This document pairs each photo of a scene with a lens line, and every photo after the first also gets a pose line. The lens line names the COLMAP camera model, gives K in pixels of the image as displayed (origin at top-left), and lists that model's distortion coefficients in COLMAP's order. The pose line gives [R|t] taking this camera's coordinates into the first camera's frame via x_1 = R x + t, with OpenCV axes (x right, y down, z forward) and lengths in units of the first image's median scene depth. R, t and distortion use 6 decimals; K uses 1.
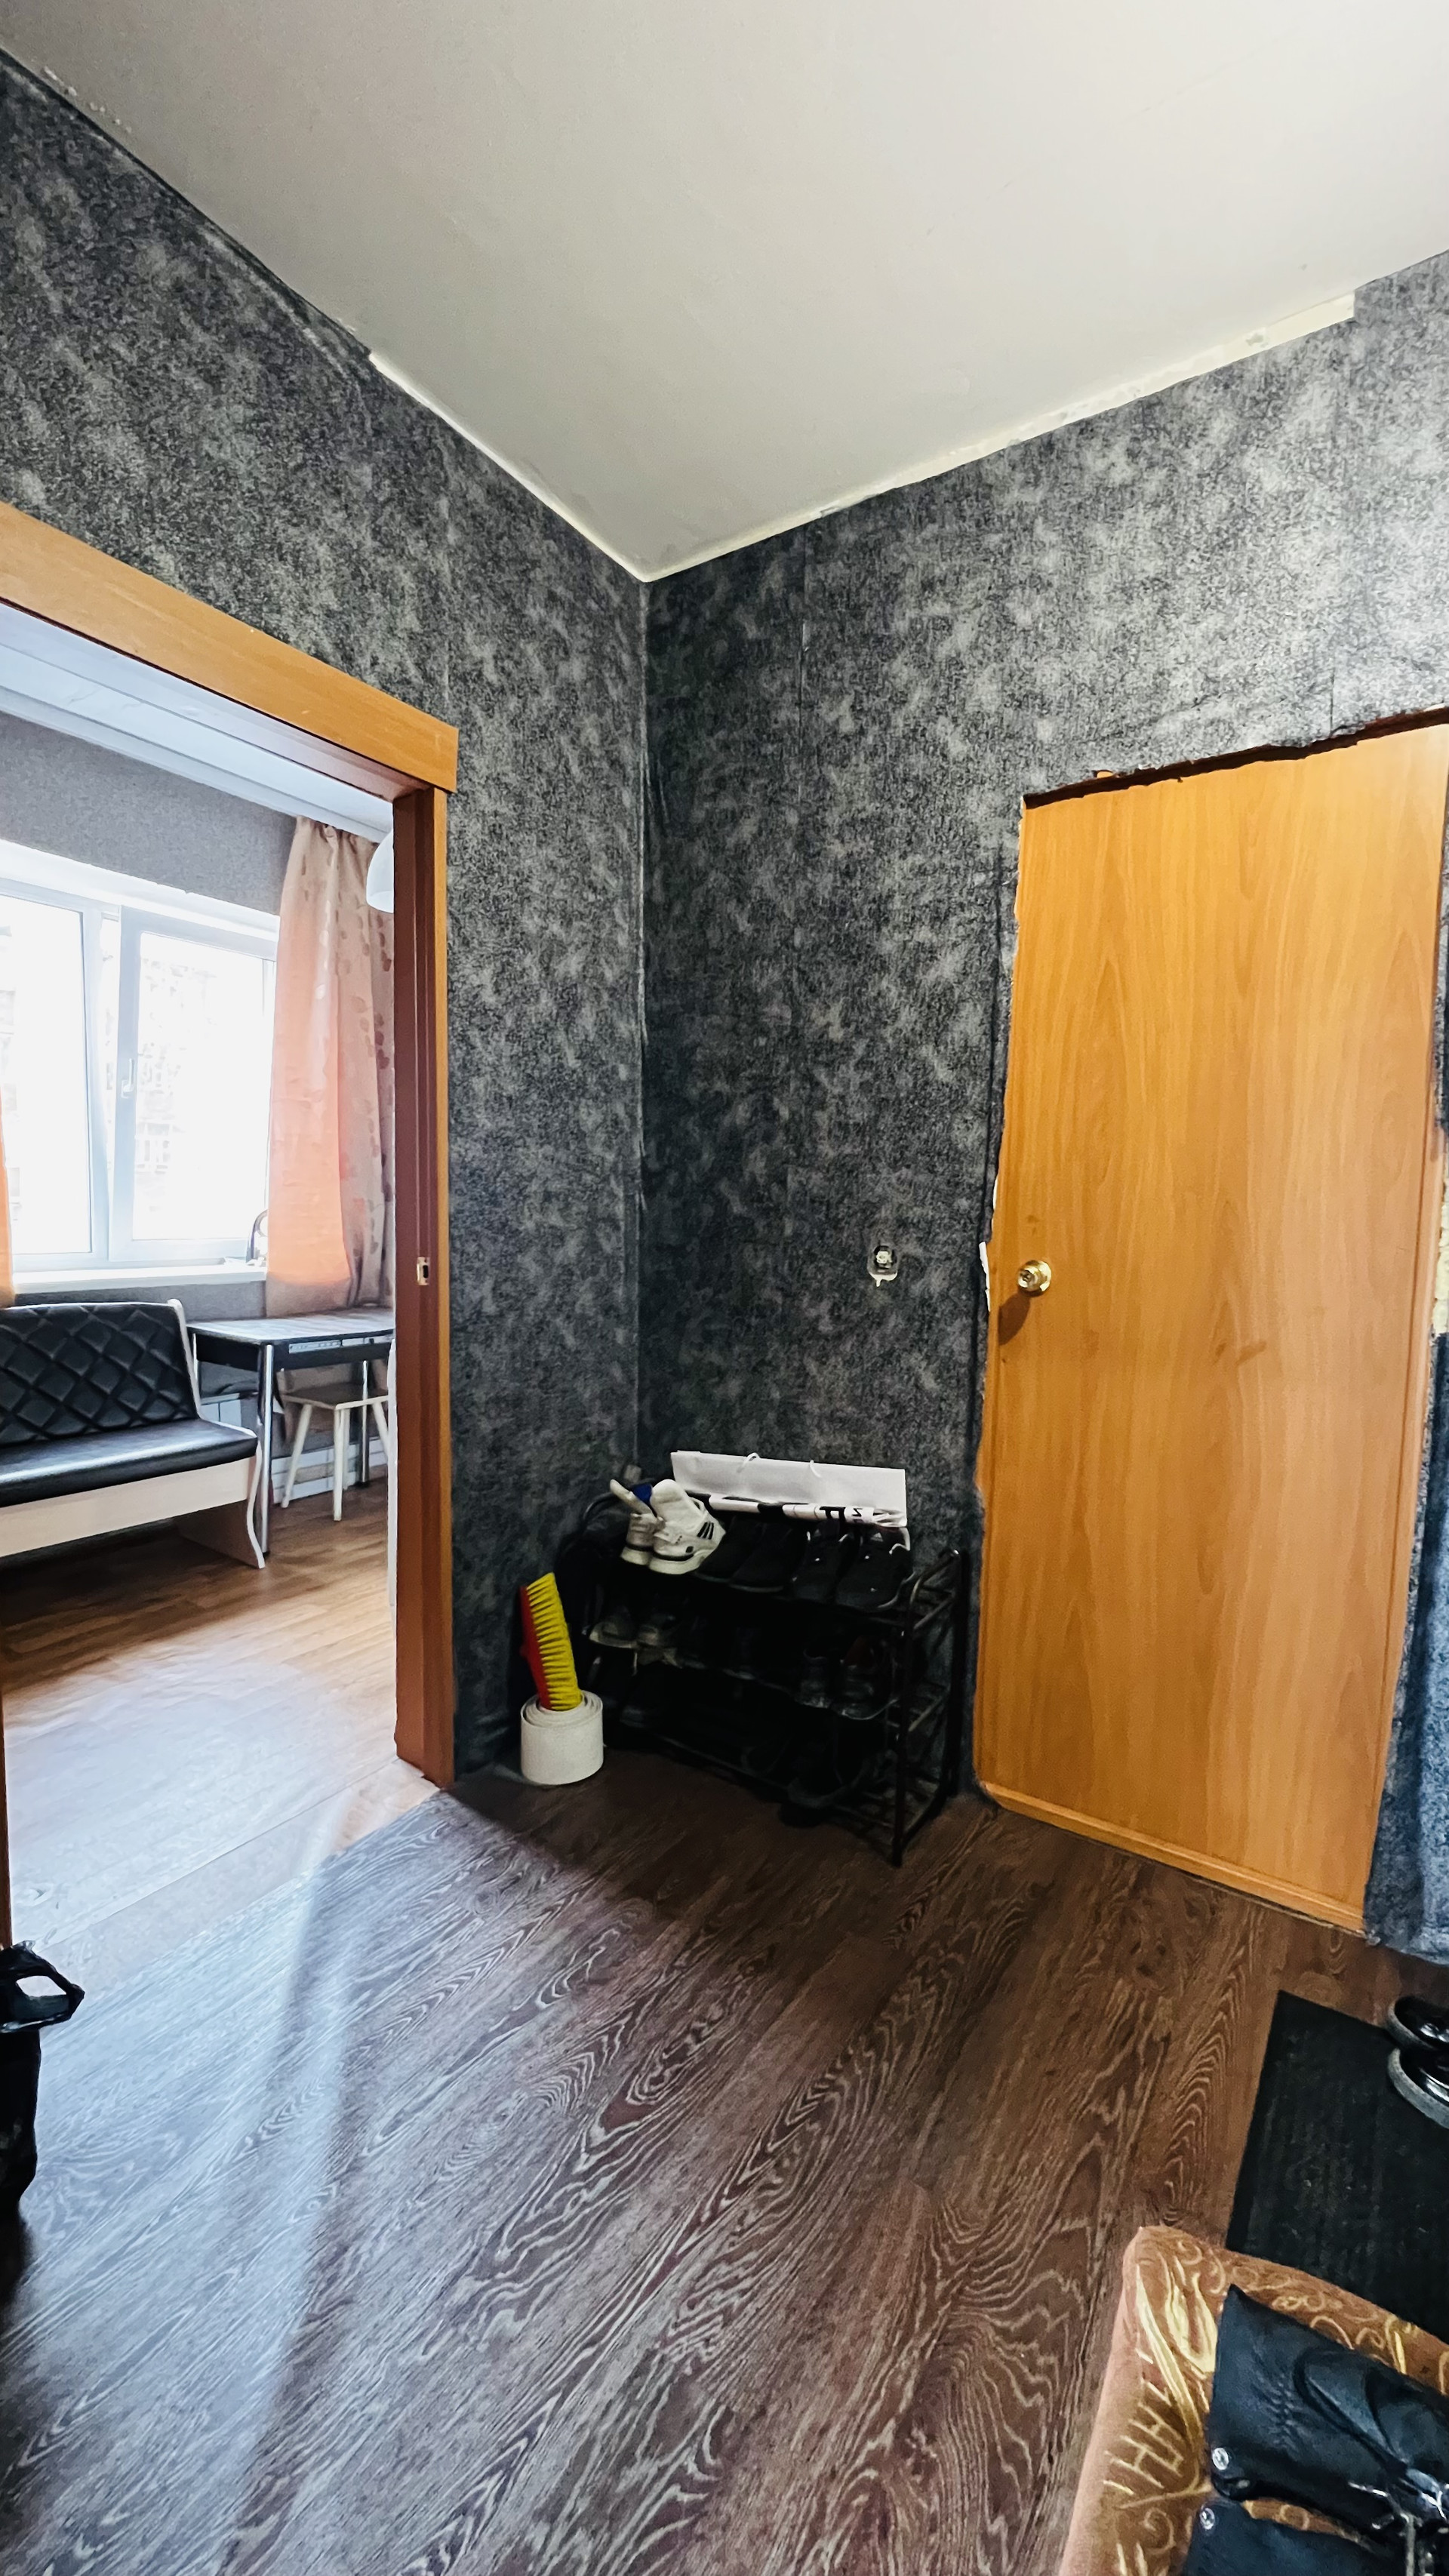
lens RADIAL K [[1034.9, 0, 722.6], [0, 1034.9, 1280.8], [0, 0, 1]] dist [-0.000279, 0.000728]
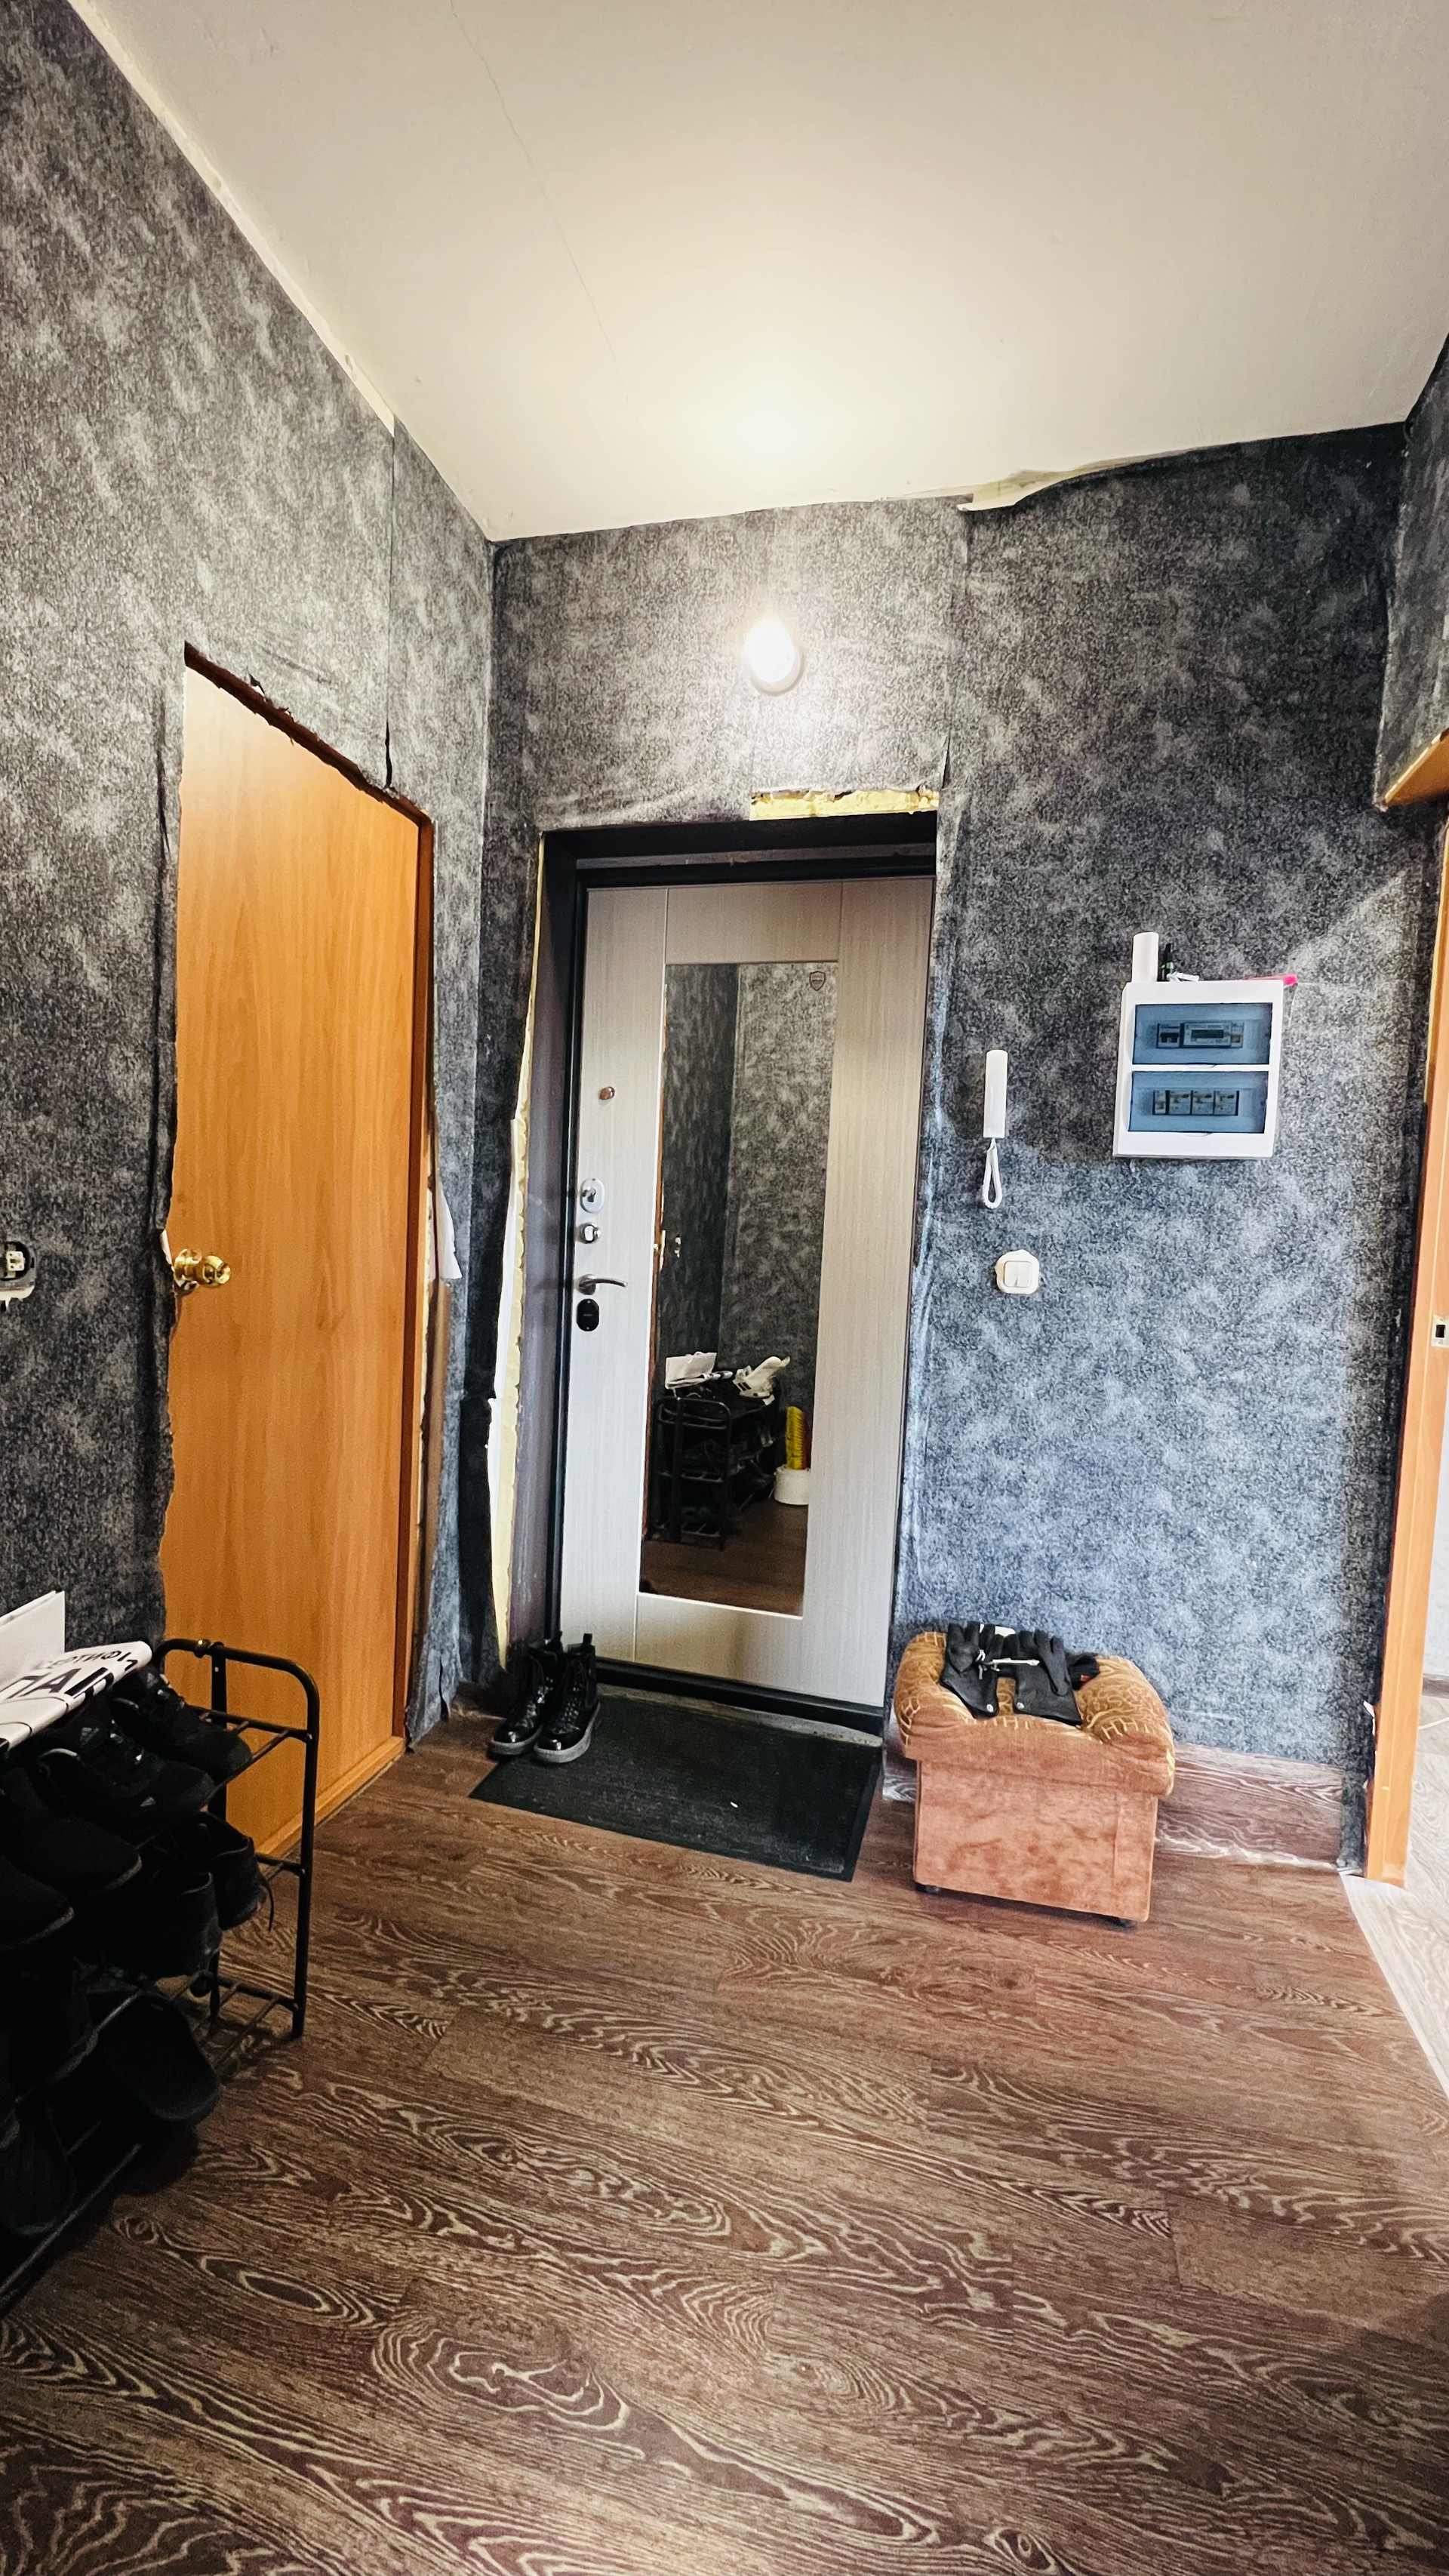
lens RADIAL K [[1034.9, 0, 735.4], [0, 1034.9, 1284.6], [0, 0, 1]] dist [-0.000279, 0.000728]
pose [[-0.339147, -0.095986, 0.935824, -0.575651], [0.016337, 0.994030, 0.107877, -0.070729], [-0.940591, 0.051874, -0.335554, 0.855435]]
